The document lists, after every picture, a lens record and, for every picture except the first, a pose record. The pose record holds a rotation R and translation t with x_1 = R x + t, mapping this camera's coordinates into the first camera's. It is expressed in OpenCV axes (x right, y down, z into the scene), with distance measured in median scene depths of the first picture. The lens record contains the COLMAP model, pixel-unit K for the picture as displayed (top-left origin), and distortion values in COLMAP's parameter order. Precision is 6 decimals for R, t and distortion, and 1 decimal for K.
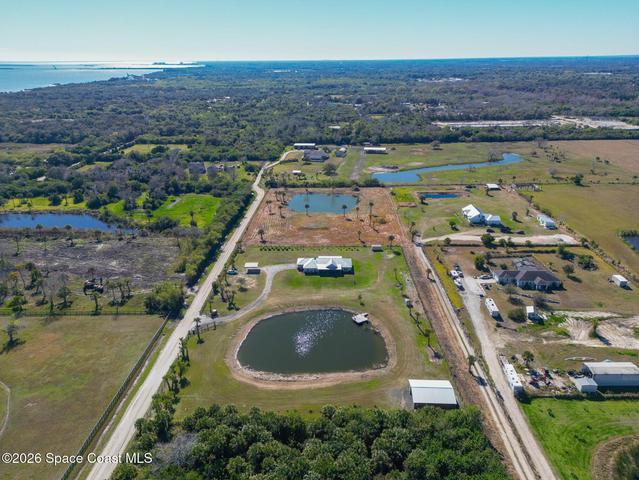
lens RADIAL K [[446.4, 0, 319.5], [0, 446.4, 240.0], [0, 0, 1]] dist [0.033986, -0.002078]
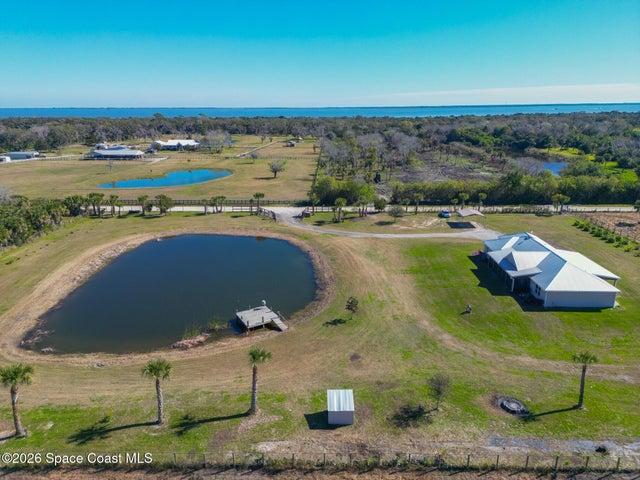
lens RADIAL K [[447.1, 0, 320.0], [0, 447.1, 240.0], [0, 0, 1]] dist [0.033986, -0.002078]
pose [[-0.006323, 0.300707, -0.953696, 0.401473], [-0.357333, 0.890066, 0.283013, 0.005715], [0.933956, 0.342576, 0.101825, 0.976293]]
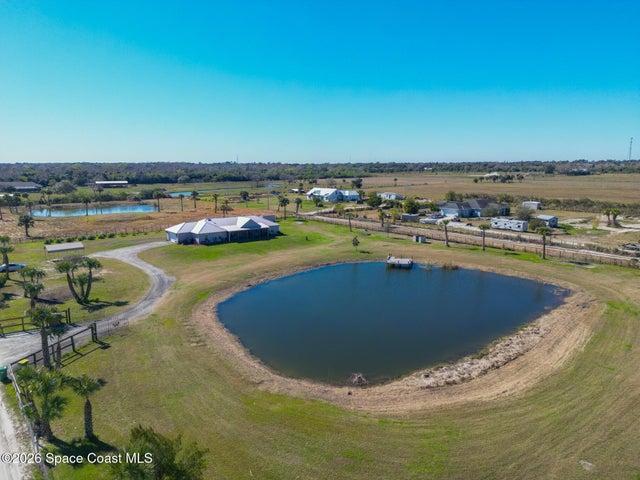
lens RADIAL K [[455.9, 0, 331.4], [0, 455.9, 239.9], [0, 0, 1]] dist [0.042816, 0.000309]
pose [[0.744159, -0.101316, 0.660275, -0.296134], [0.244008, 0.961356, -0.127492, 0.196192], [-0.621842, 0.255986, 0.740124, 0.657198]]
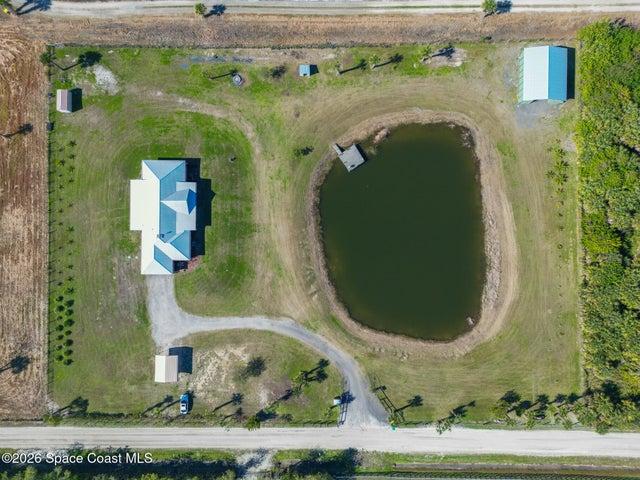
lens RADIAL K [[447.1, 0, 320.0], [0, 447.1, 240.0], [0, 0, 1]] dist [0.033986, -0.002078]
pose [[-0.024429, -0.999549, 0.017459, -0.032137], [0.375141, 0.007022, 0.926941, -0.403881], [-0.926646, 0.029194, 0.374800, 0.801672]]
